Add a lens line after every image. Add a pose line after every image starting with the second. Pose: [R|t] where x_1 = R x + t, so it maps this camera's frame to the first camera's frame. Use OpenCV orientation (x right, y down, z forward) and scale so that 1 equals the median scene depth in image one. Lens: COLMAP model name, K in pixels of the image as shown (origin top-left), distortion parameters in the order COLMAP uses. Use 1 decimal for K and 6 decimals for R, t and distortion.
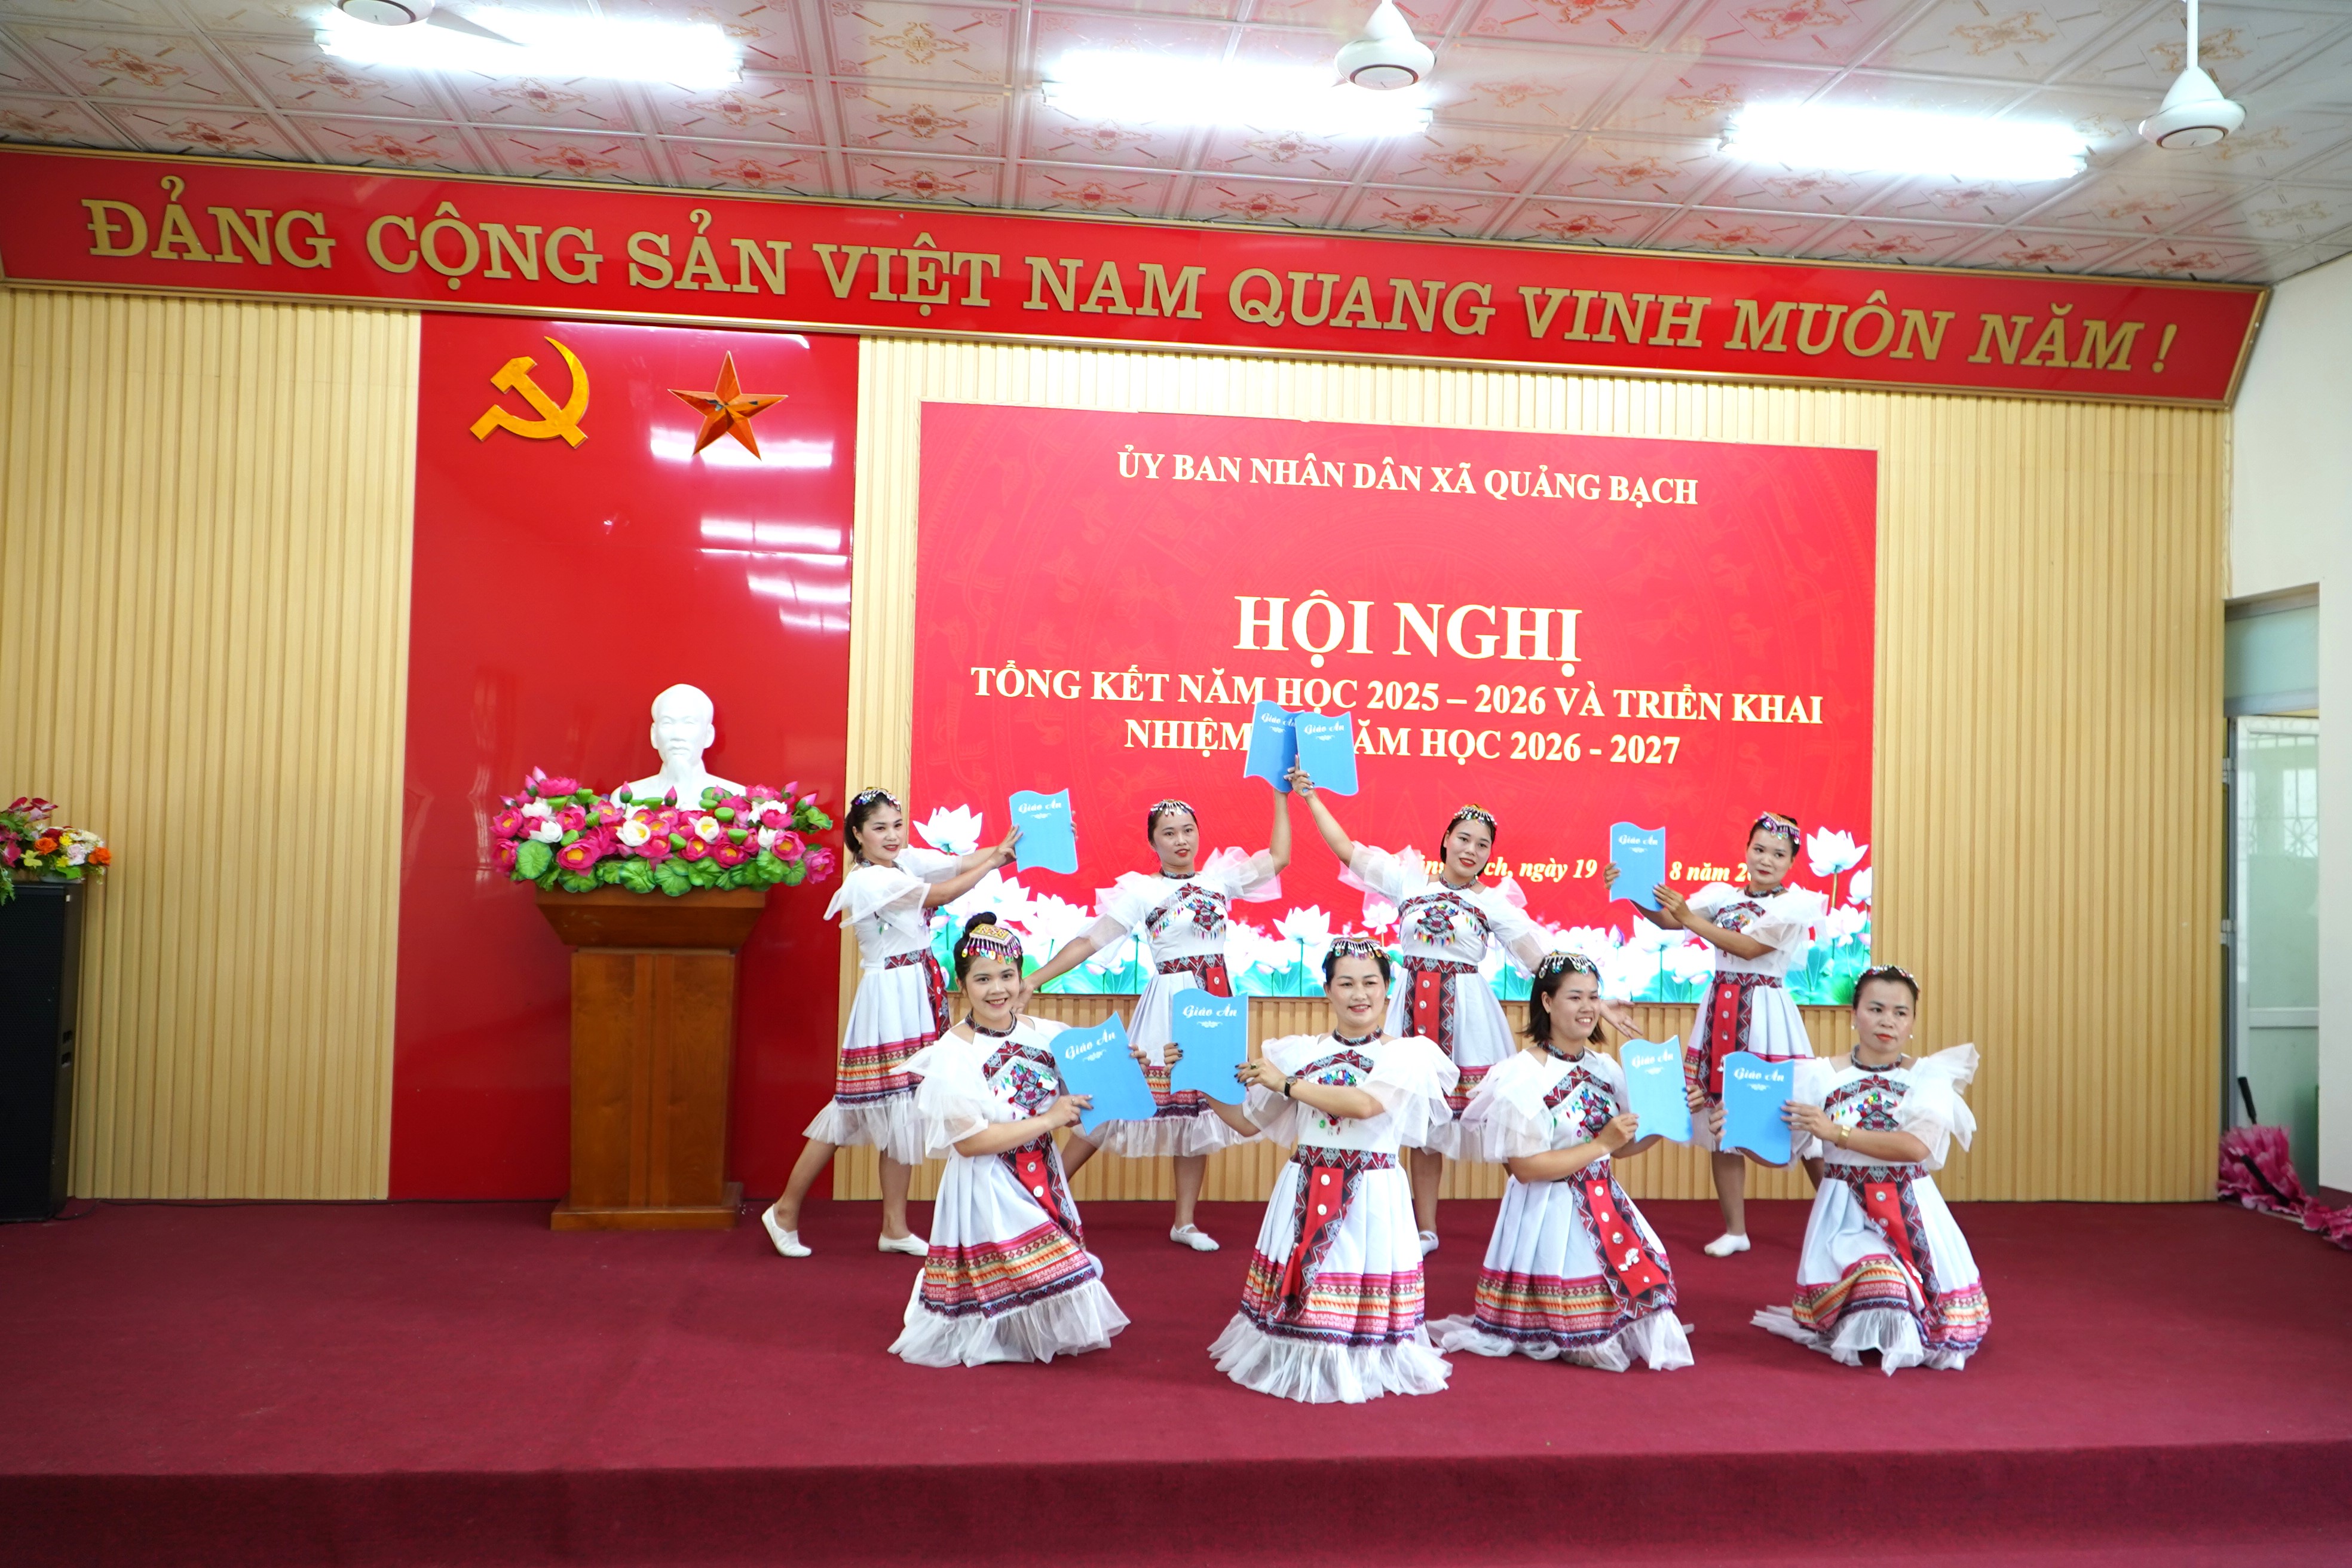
lens RADIAL K [[1915.9, 0, 1182.6], [0, 1915.9, 784.3], [0, 0, 1]] dist [-0.000894, 0.017071]
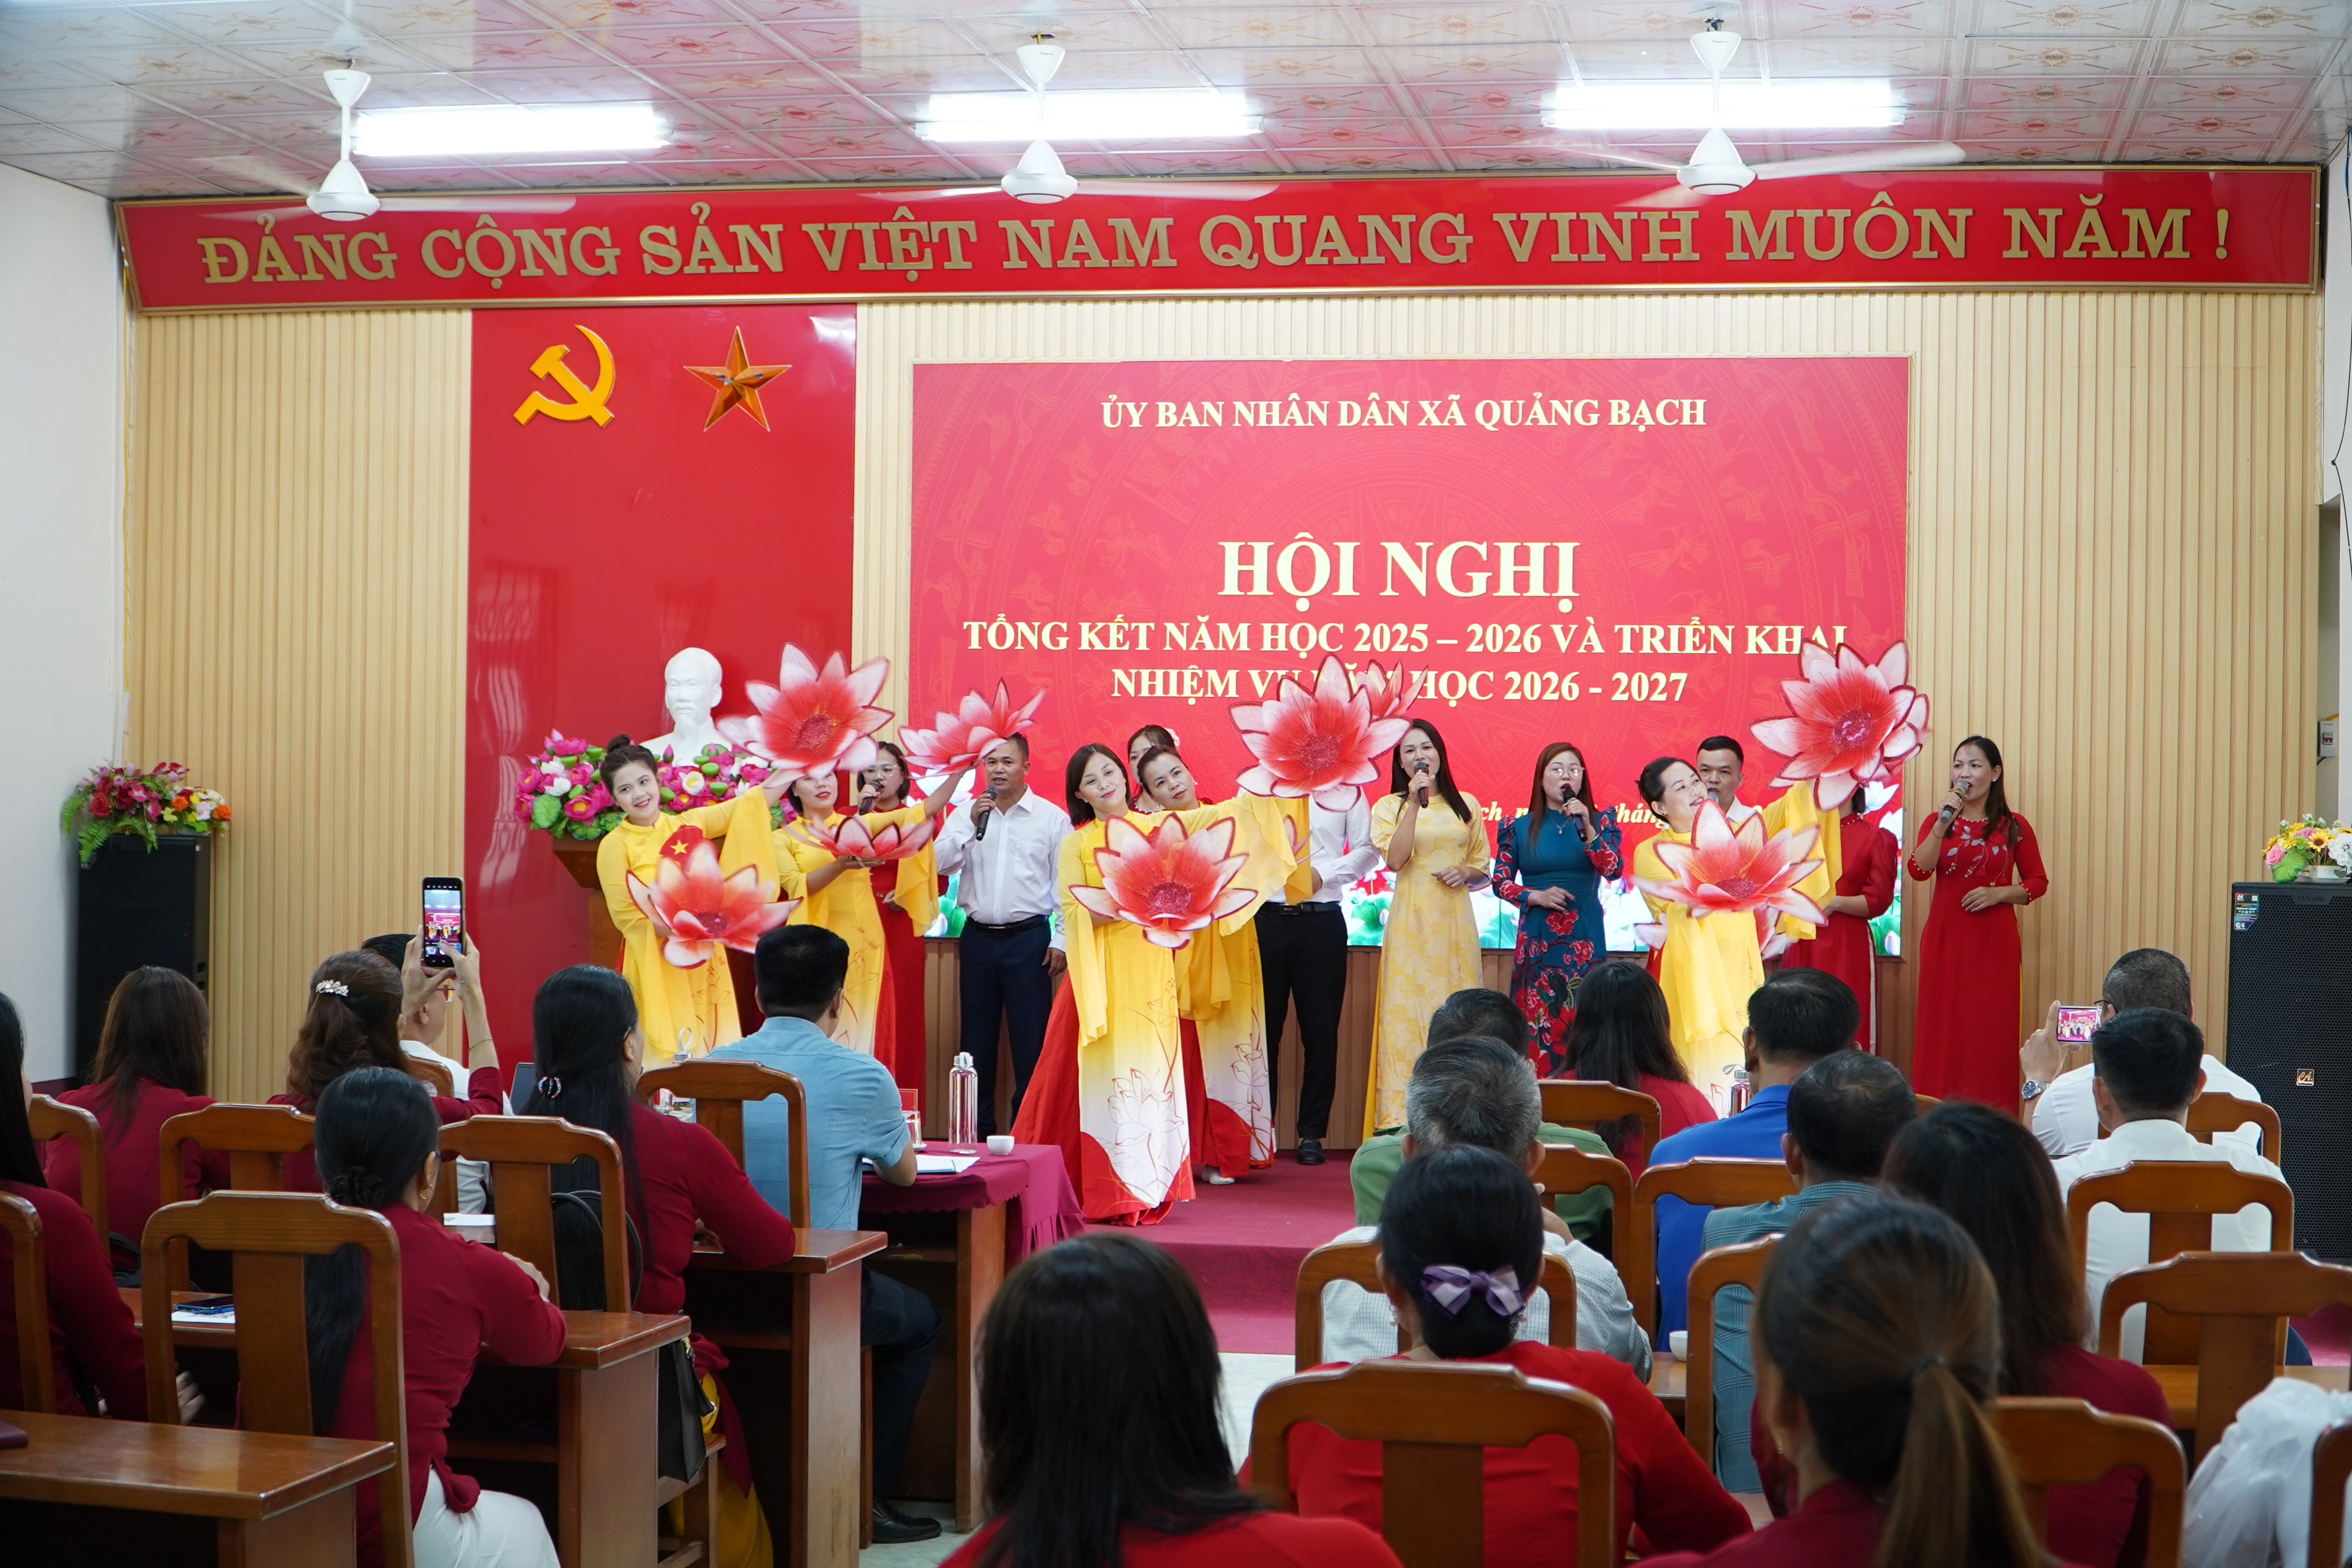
lens RADIAL K [[3749.4, 0, 1165.7], [0, 3749.4, 794.2], [0, 0, 1]] dist [-0.092956, 0.000000]
pose [[0.952743, -0.010998, -0.303577, 0.589127], [0.019892, 0.999458, 0.026219, -0.018849], [0.303124, -0.031019, 0.952446, -0.862510]]
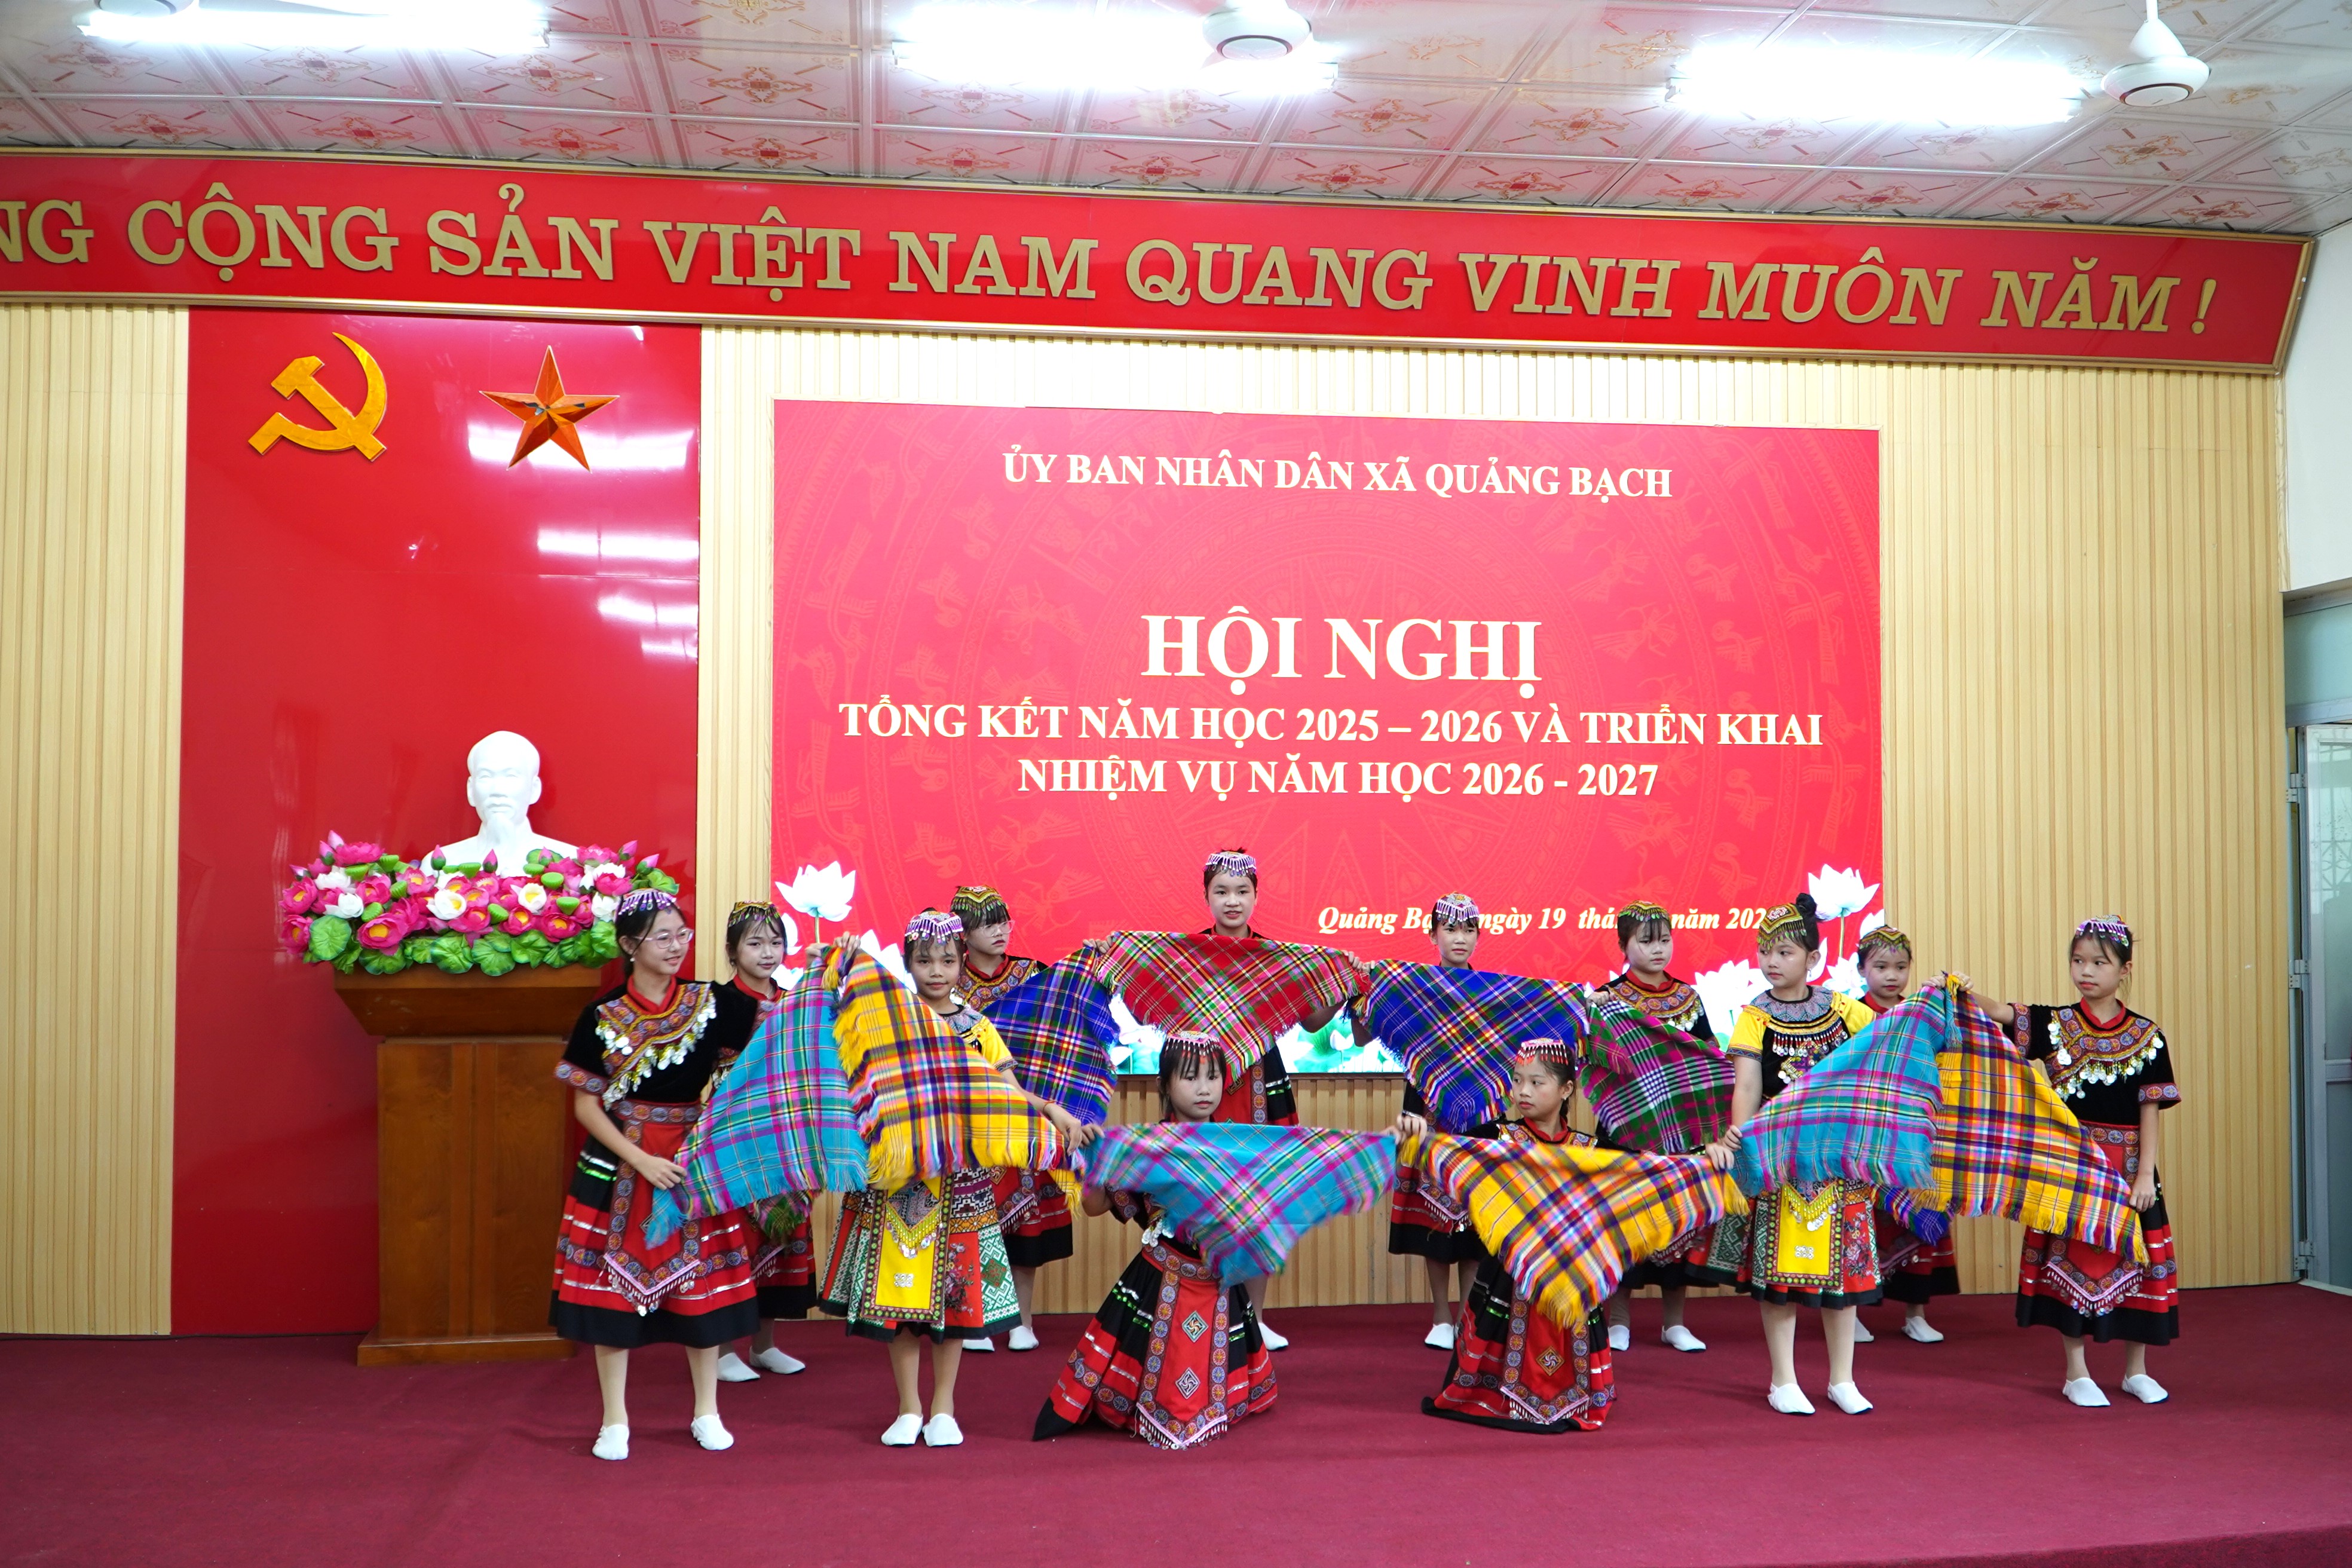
lens RADIAL K [[2360.6, 0, 1198.8], [0, 2360.6, 794.5], [0, 0, 1]] dist [0.048509, 0.000000]
pose [[0.999628, -0.022997, 0.014633, 0.035719], [0.023165, 0.999666, -0.011448, -0.003696], [-0.014365, 0.011783, 0.999827, -0.074177]]
